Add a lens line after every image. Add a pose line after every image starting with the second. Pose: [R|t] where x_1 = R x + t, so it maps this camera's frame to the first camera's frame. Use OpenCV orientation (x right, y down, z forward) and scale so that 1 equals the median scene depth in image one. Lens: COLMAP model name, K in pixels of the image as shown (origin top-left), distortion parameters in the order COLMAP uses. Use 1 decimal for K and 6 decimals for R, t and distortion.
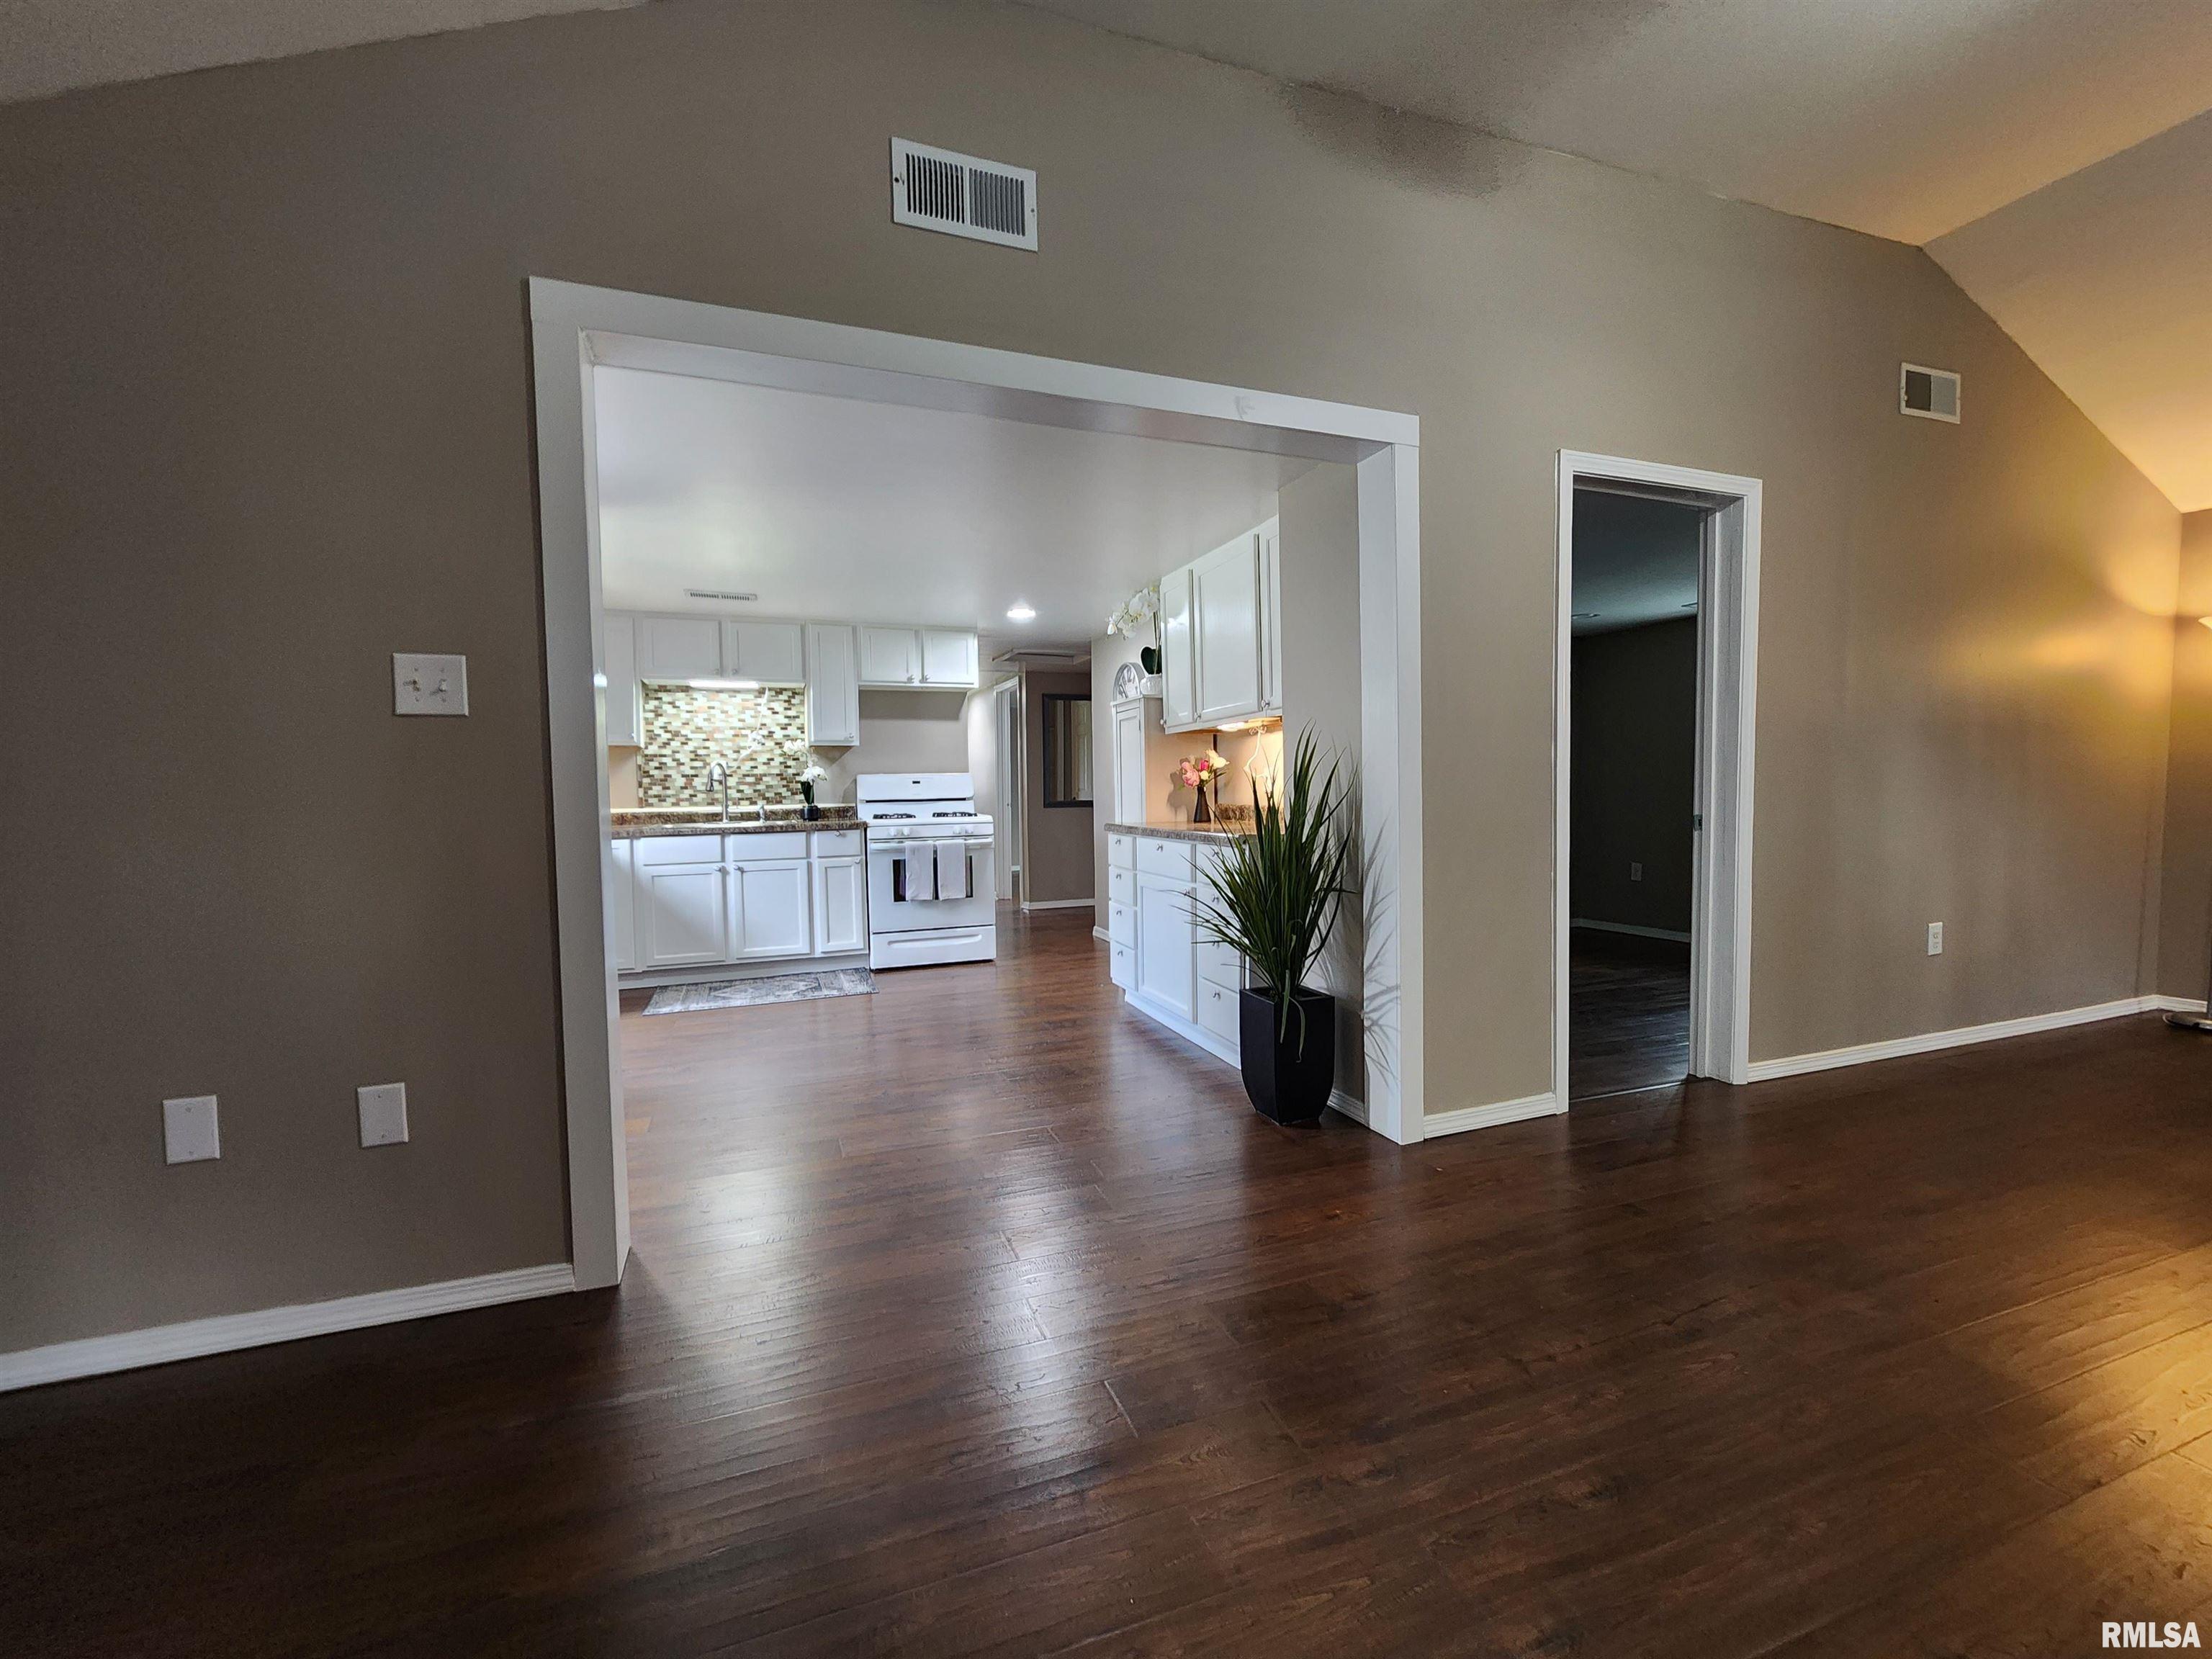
lens RADIAL K [[908.2, 0, 1096.1], [0, 908.2, 820.3], [0, 0, 1]] dist [-0.001099, 0.001205]
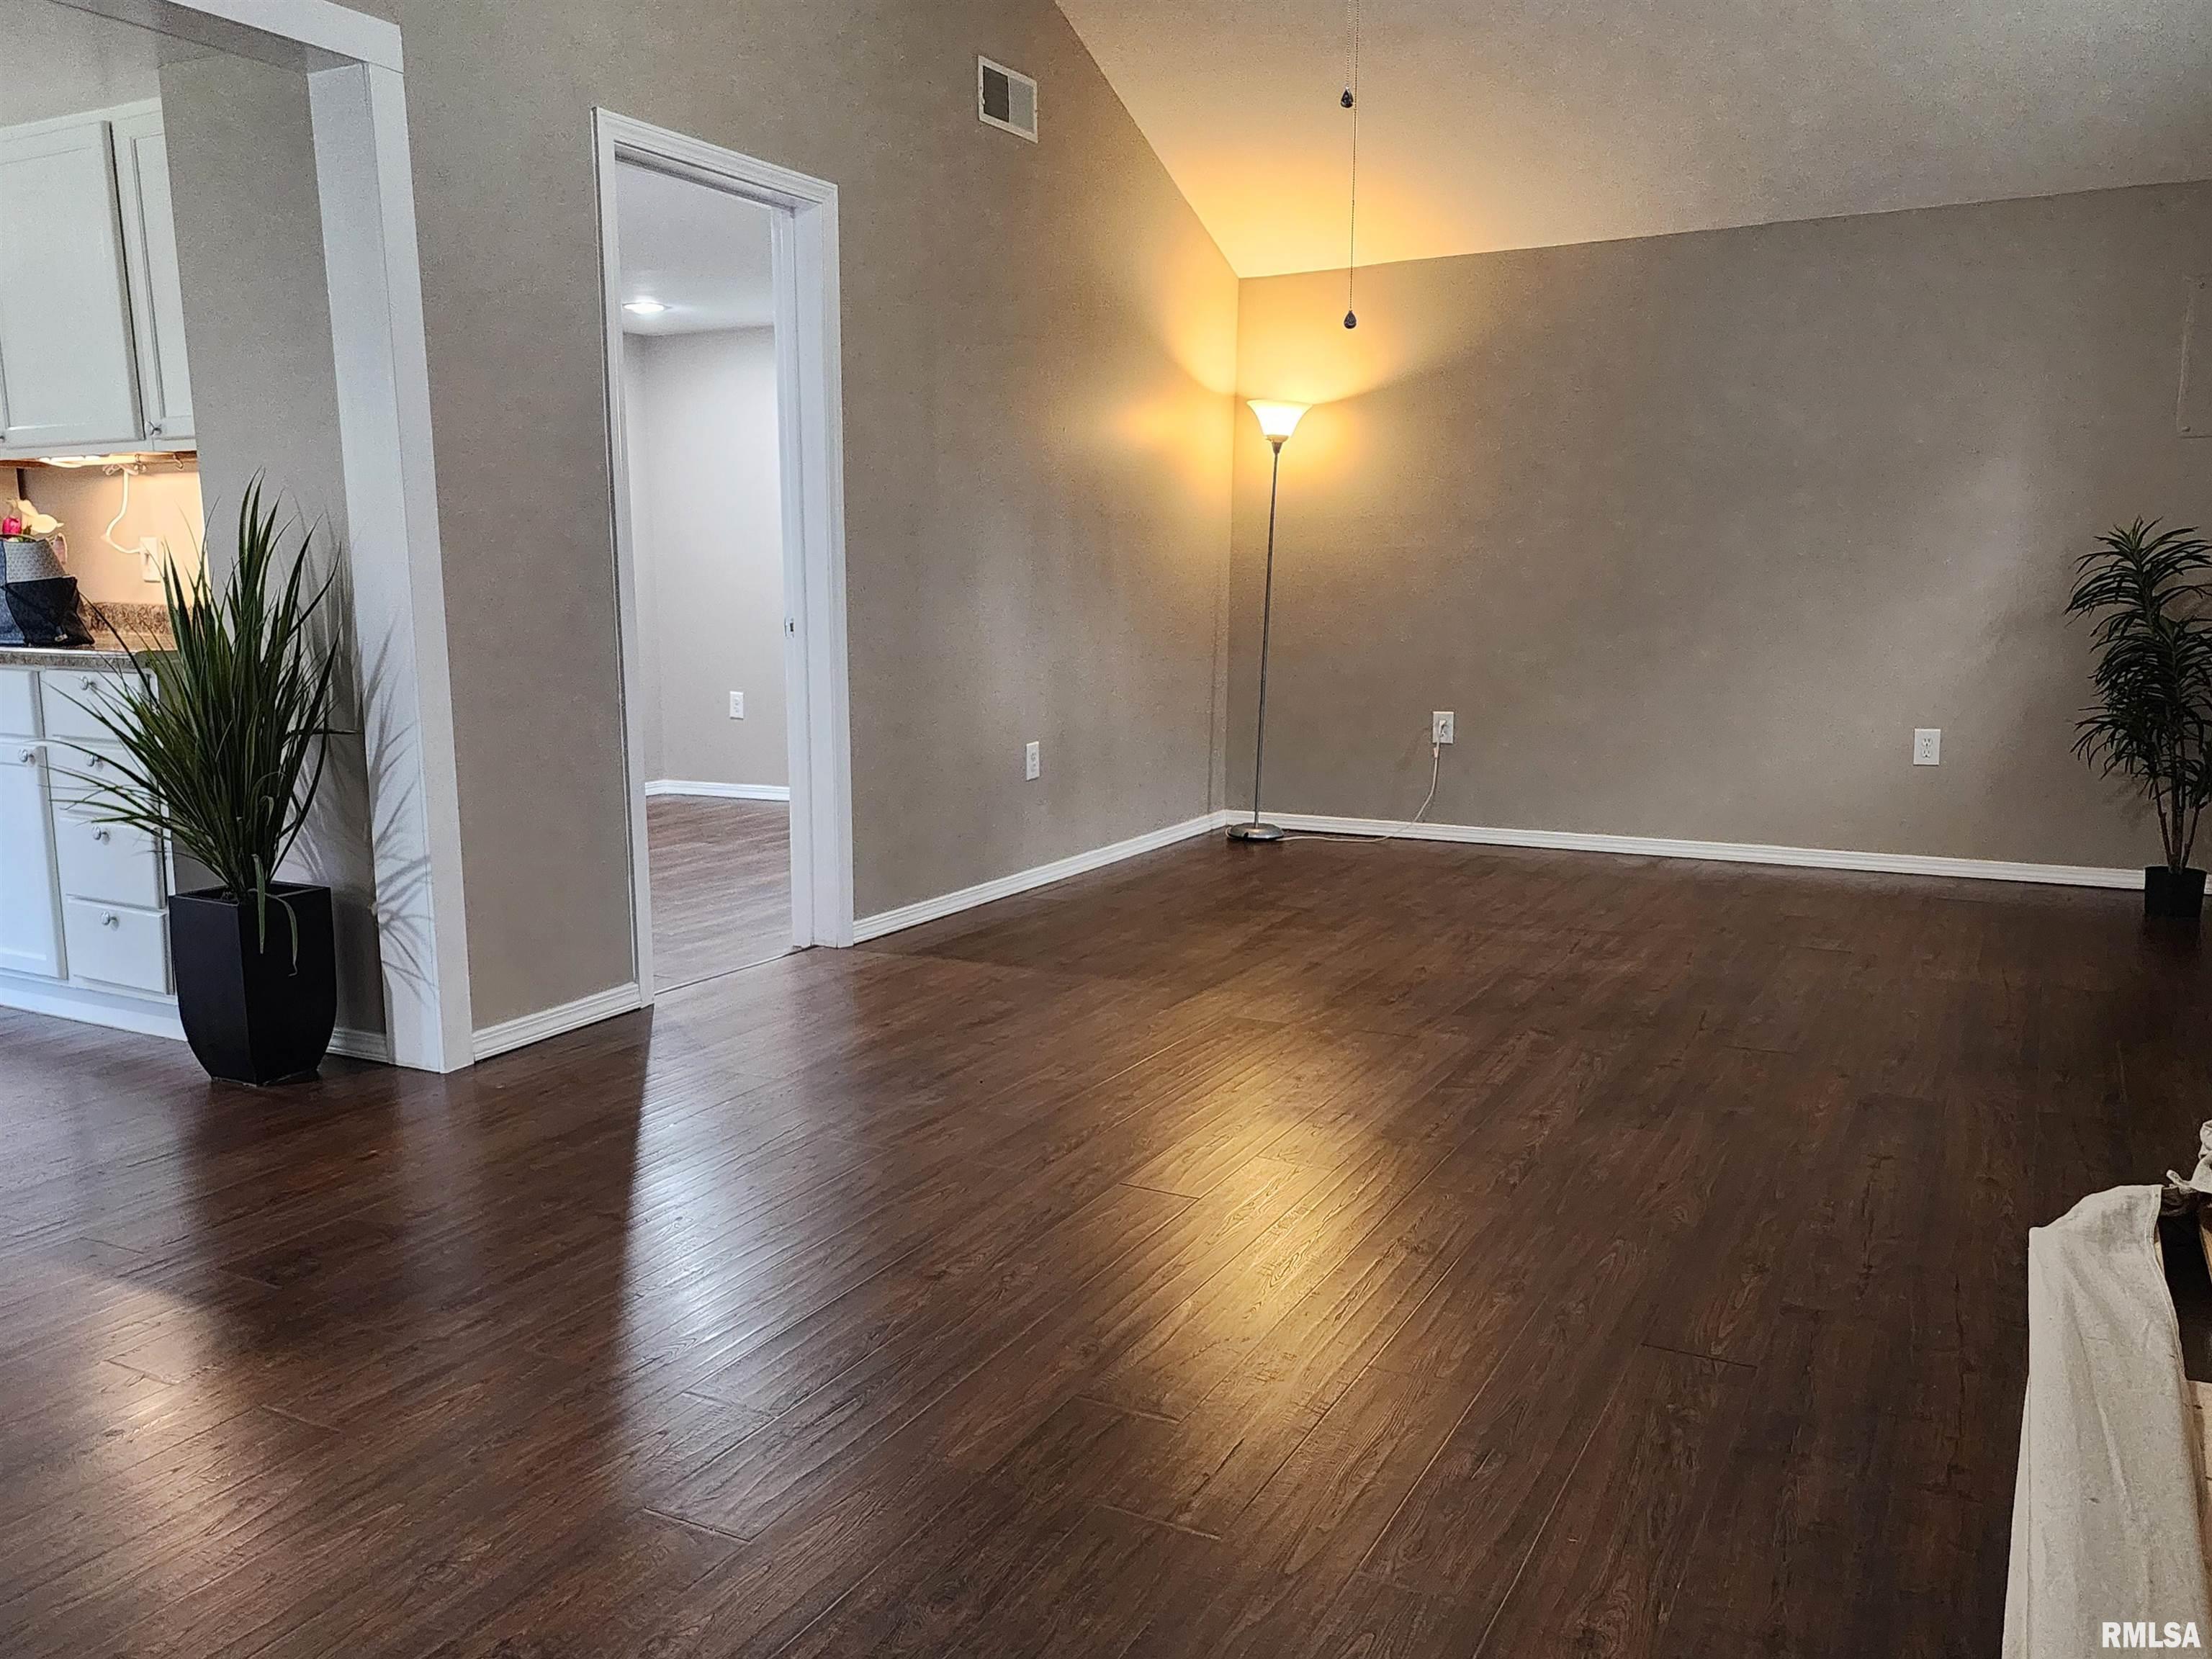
lens RADIAL K [[1730.3, 0, 1081.7], [0, 1730.3, 870.9], [0, 0, 1]] dist [0.077288, -0.084300]
pose [[0.748921, -0.102056, 0.654754, -0.108819], [0.012580, 0.990081, 0.139934, 0.003301], [-0.662540, -0.096563, 0.742776, -0.217768]]
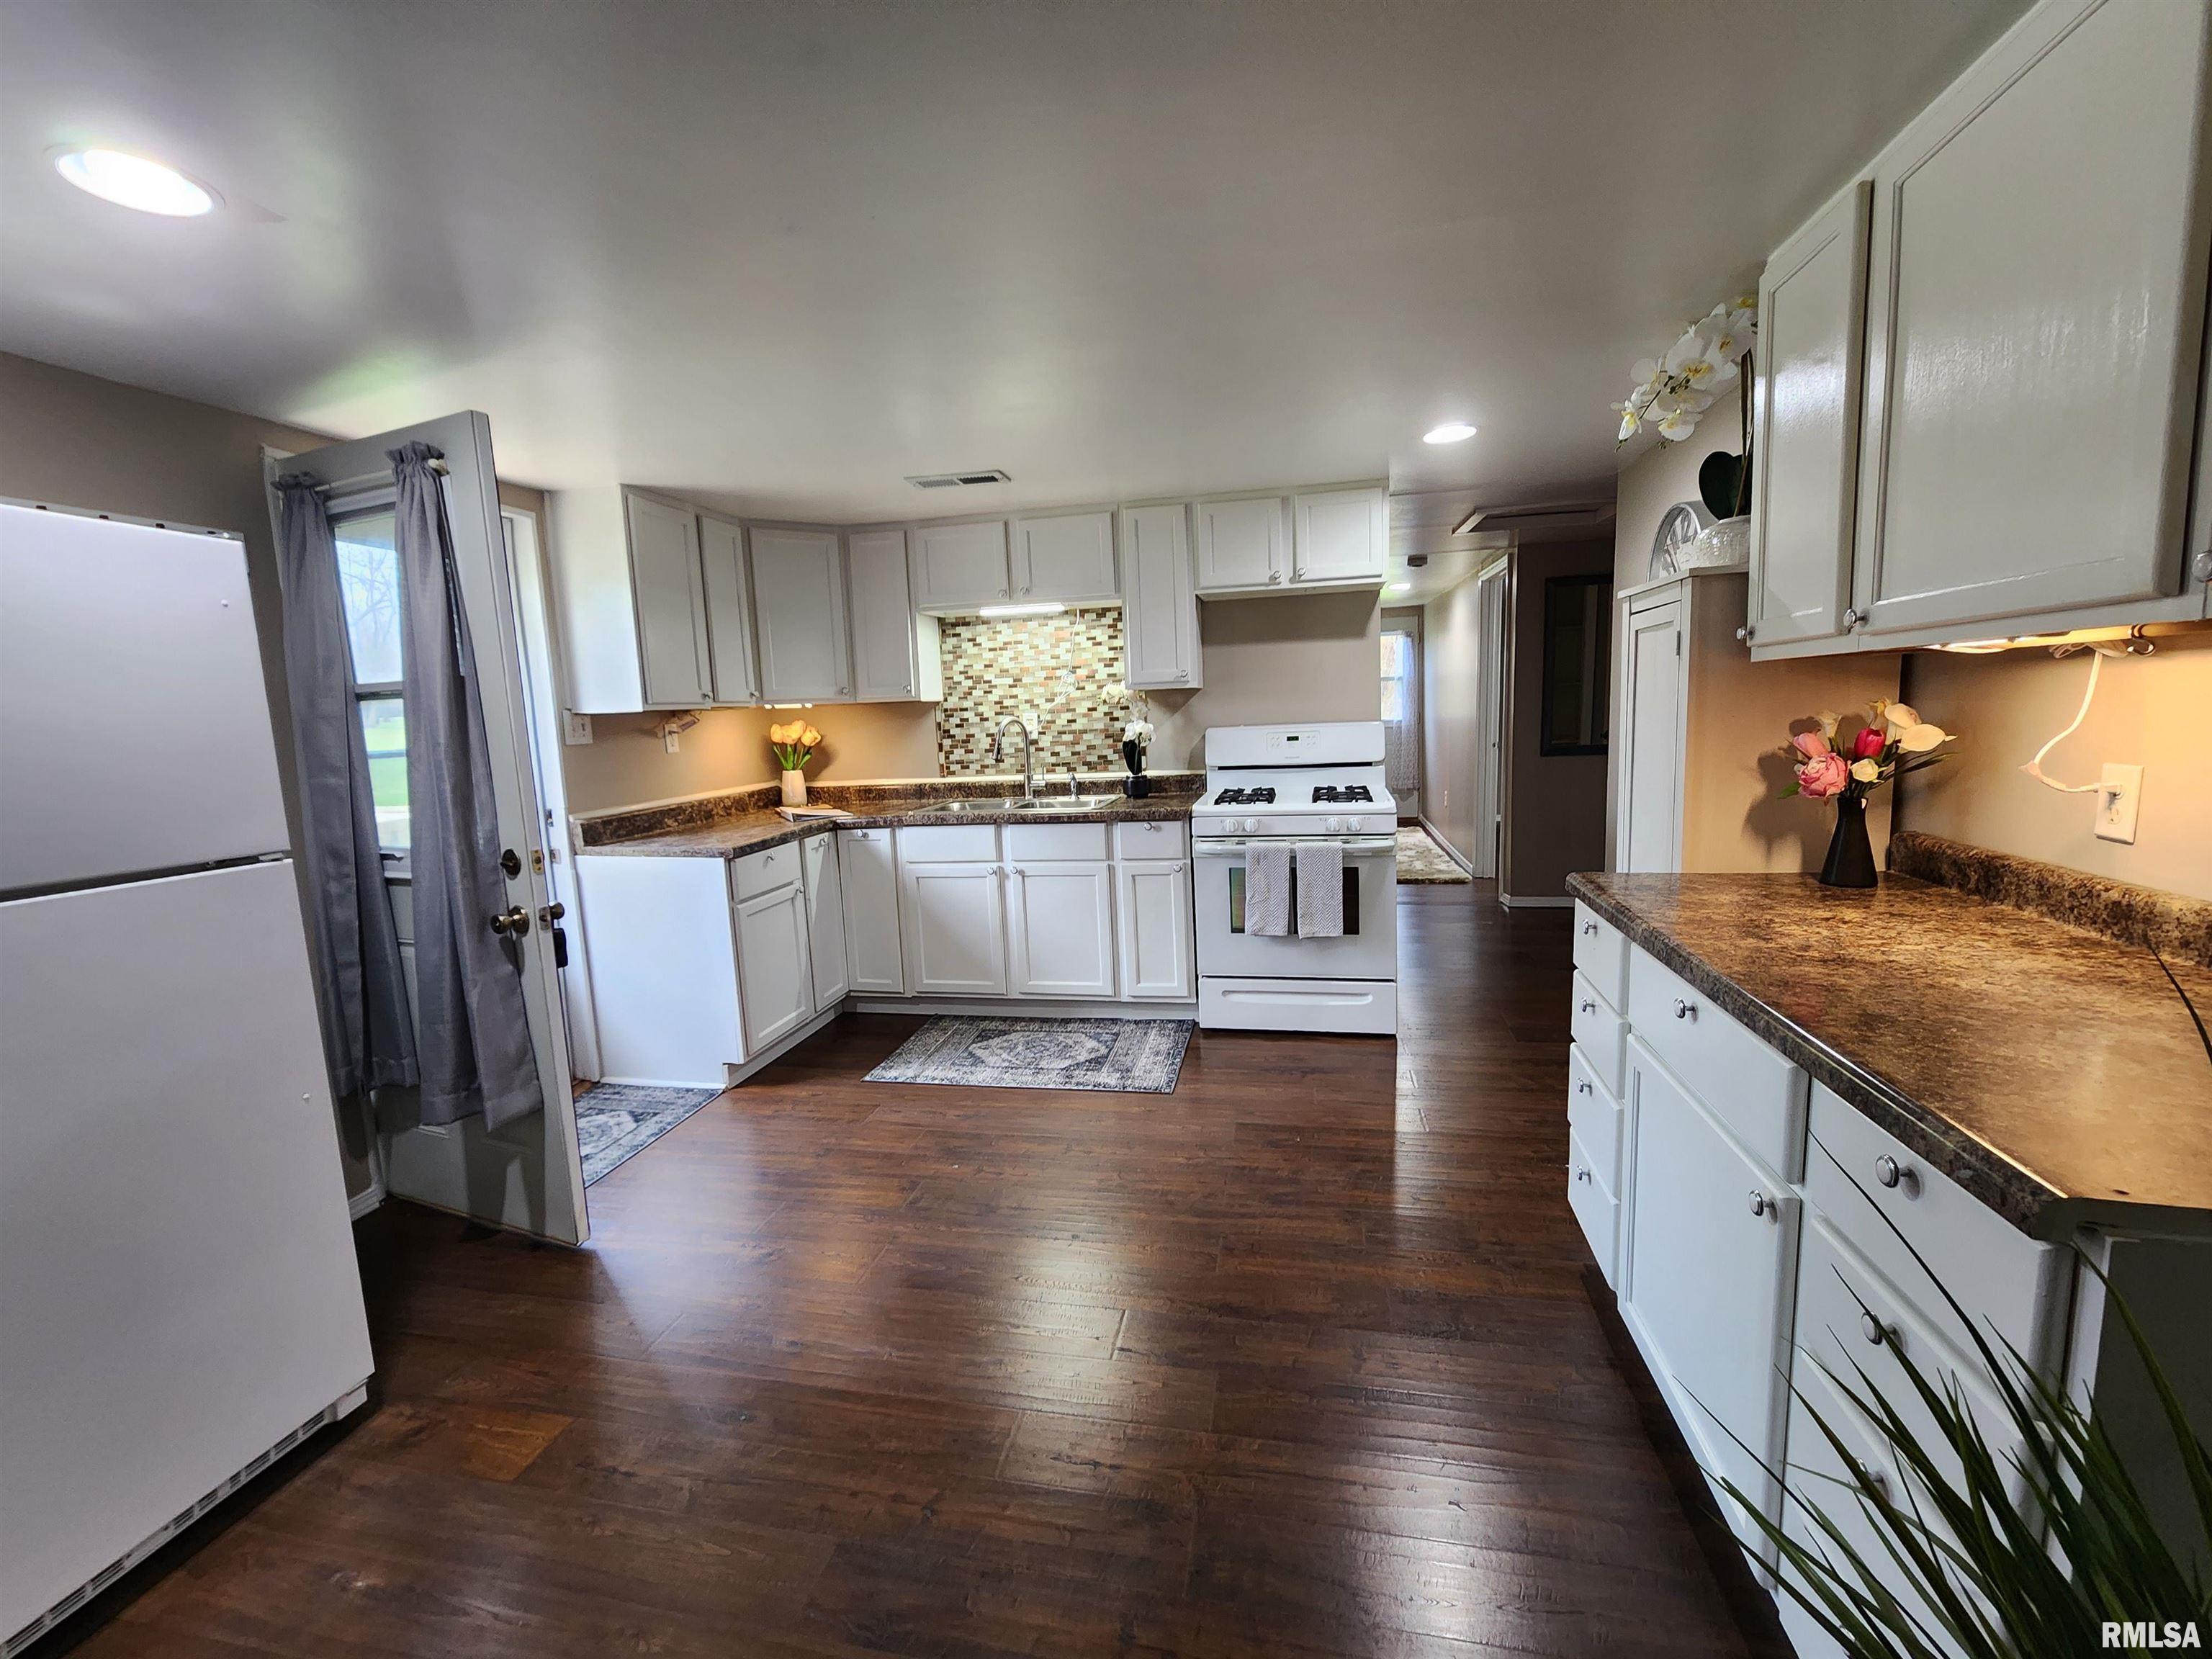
lens RADIAL K [[908.2, 0, 1107.5], [0, 908.2, 830.2], [0, 0, 1]] dist [-0.001099, 0.001205]
pose [[0.845294, 0.053713, -0.531594, 0.053085], [0.009433, 0.993279, 0.115362, -0.069910], [0.534218, -0.102529, 0.839106, 0.495713]]
